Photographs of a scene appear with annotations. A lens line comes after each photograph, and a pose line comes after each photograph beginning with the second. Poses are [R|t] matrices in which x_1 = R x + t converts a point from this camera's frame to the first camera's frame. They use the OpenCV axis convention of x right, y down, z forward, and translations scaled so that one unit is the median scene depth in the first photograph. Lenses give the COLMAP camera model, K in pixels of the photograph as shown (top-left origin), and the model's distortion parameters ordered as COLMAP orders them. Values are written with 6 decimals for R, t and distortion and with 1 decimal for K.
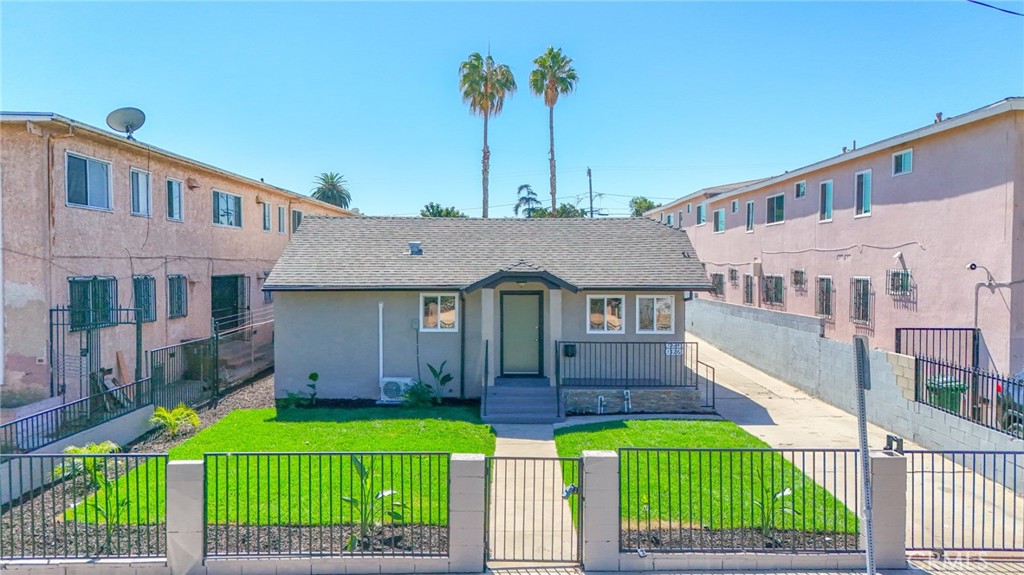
lens RADIAL K [[760.7, 0, 510.7], [0, 760.7, 284.7], [0, 0, 1]] dist [0.074207, -0.071887]
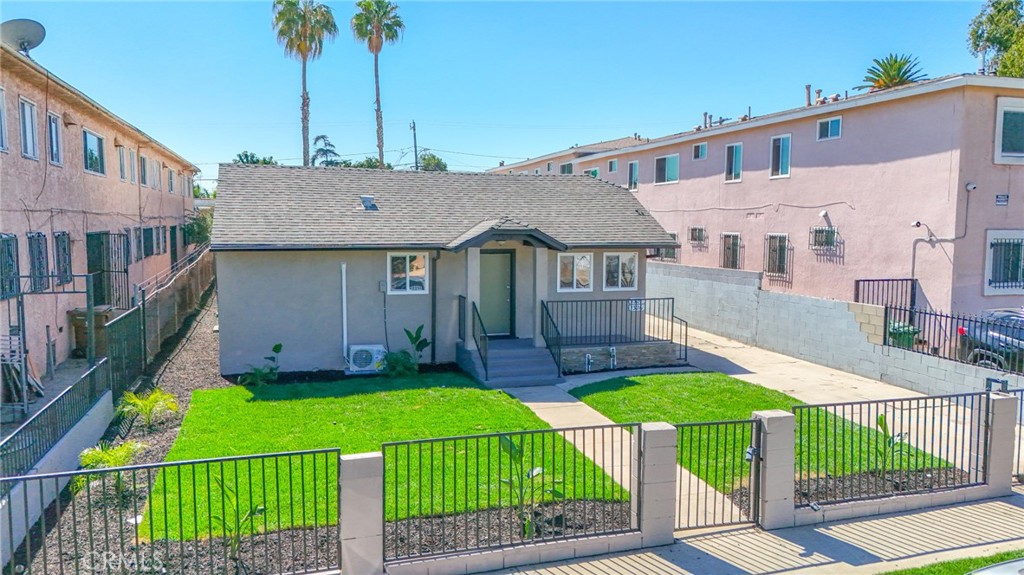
lens RADIAL K [[760.7, 0, 513.6], [0, 760.7, 286.7], [0, 0, 1]] dist [0.074207, -0.071887]
pose [[0.955261, -0.021939, 0.294949, -0.252613], [0.004356, 0.998181, 0.060137, -0.002360], [-0.295731, -0.056162, 0.953619, 0.080462]]
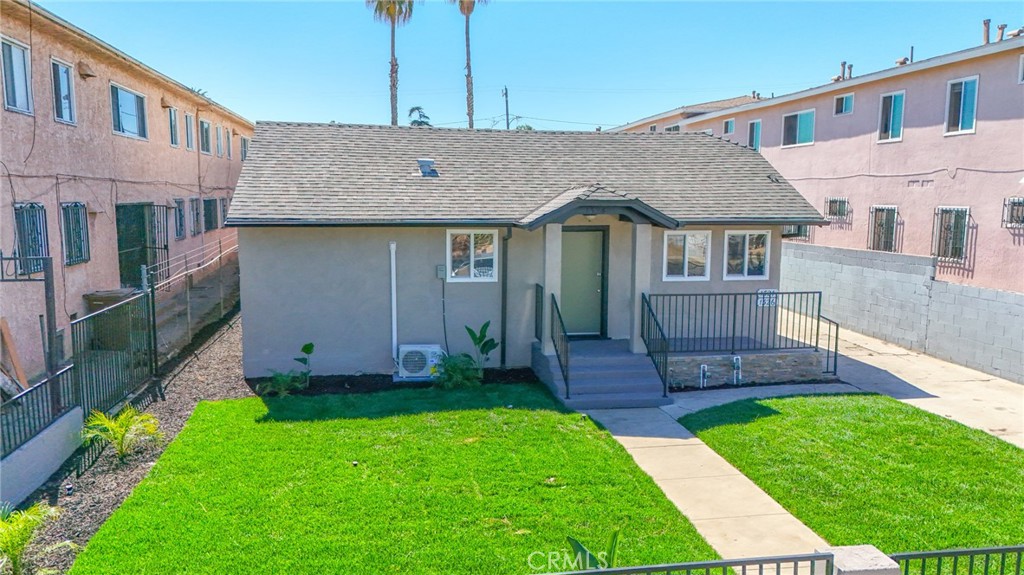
lens RADIAL K [[760.7, 0, 512.4], [0, 760.7, 287.4], [0, 0, 1]] dist [0.074207, -0.071887]
pose [[0.985295, -0.016214, 0.170093, -0.187816], [0.000007, 0.995491, 0.094857, -0.002910], [-0.170864, -0.093461, 0.980852, 0.275825]]
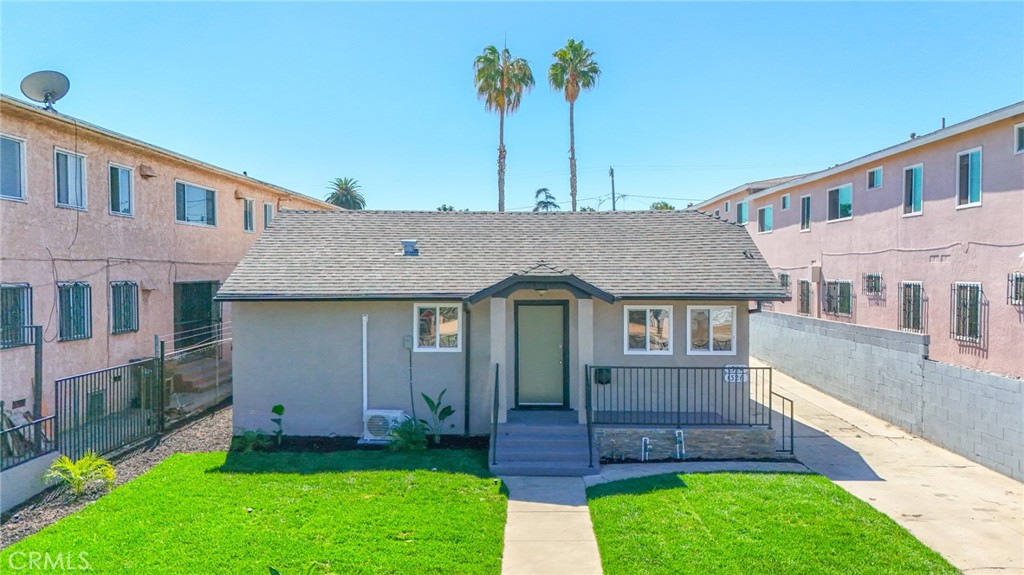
lens RADIAL K [[760.7, 0, 511.0], [0, 760.7, 285.2], [0, 0, 1]] dist [0.074207, -0.071887]
pose [[0.999727, -0.001311, -0.023345, 0.000960], [0.001117, 0.999965, -0.008302, -0.001295], [0.023355, 0.008274, 0.999693, 0.211360]]
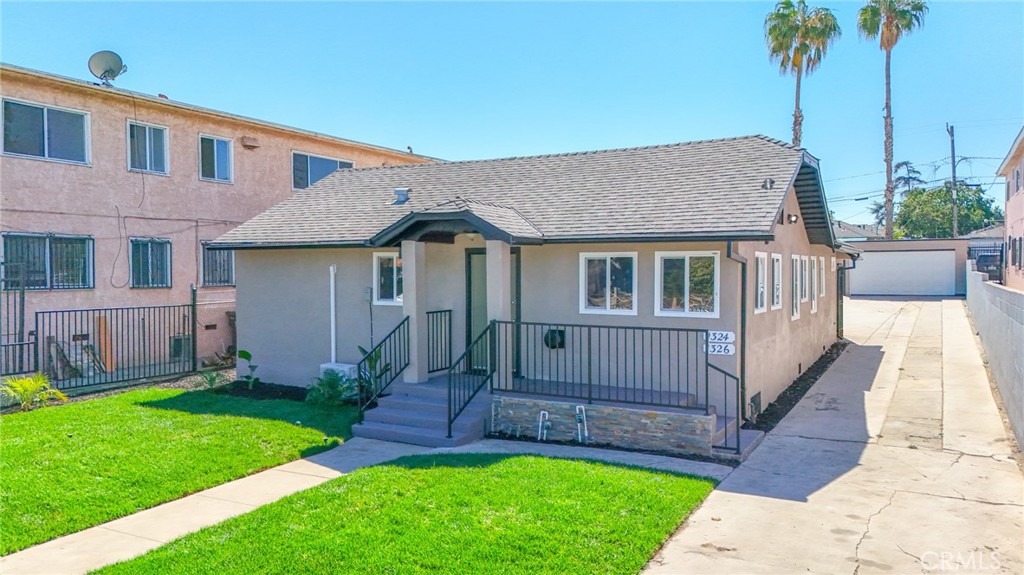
lens RADIAL K [[760.7, 0, 509.2], [0, 760.7, 281.9], [0, 0, 1]] dist [0.074207, -0.071887]
pose [[0.871779, 0.007697, -0.489839, 0.372524], [-0.011073, 0.999931, -0.003996, 0.042488], [0.489774, 0.008908, 0.871804, 0.427807]]
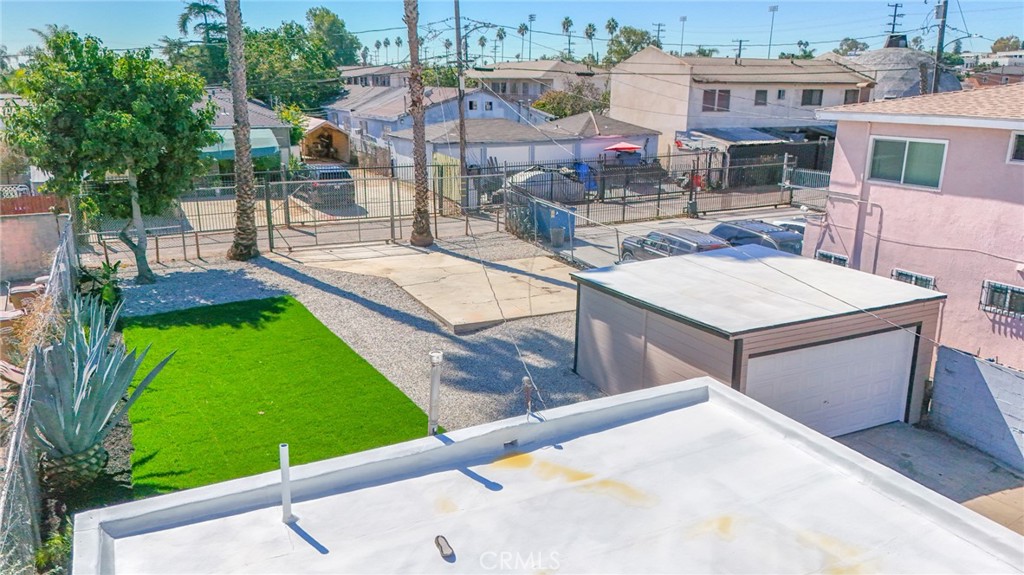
lens RADIAL K [[760.7, 0, 509.0], [0, 760.7, 281.8], [0, 0, 1]] dist [0.074207, -0.071887]
pose [[0.894500, -0.104714, 0.434632, -0.318561], [0.001736, 0.972989, 0.230846, -0.278069], [-0.447065, -0.205737, 0.870520, 2.094350]]
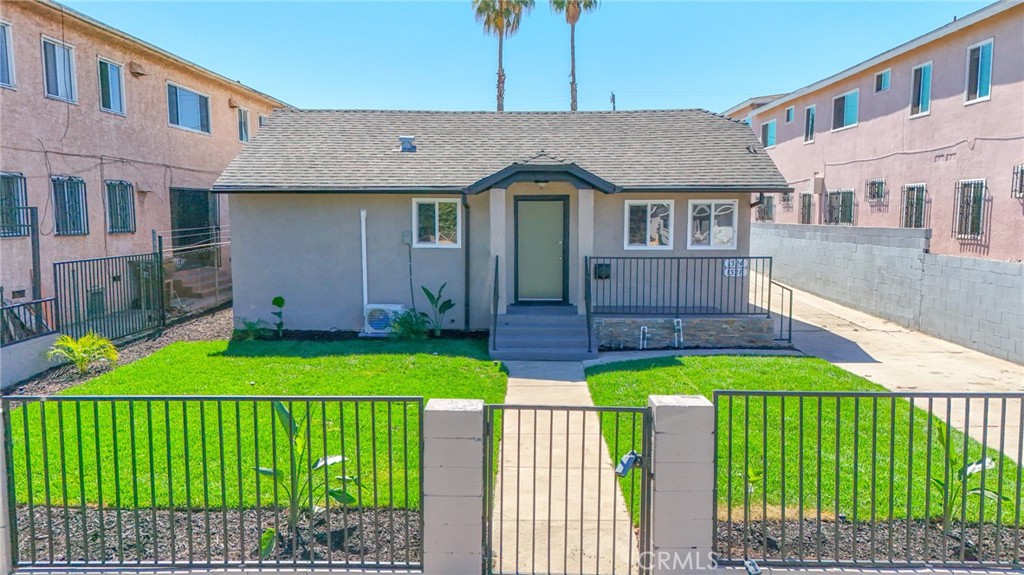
lens RADIAL K [[760.7, 0, 511.0], [0, 760.7, 287.7], [0, 0, 1]] dist [0.074207, -0.071887]
pose [[0.999756, 0.000502, -0.022095, 0.000255], [0.001134, 0.997258, 0.074000, 0.046686], [0.022071, -0.074007, 0.997013, 0.214296]]
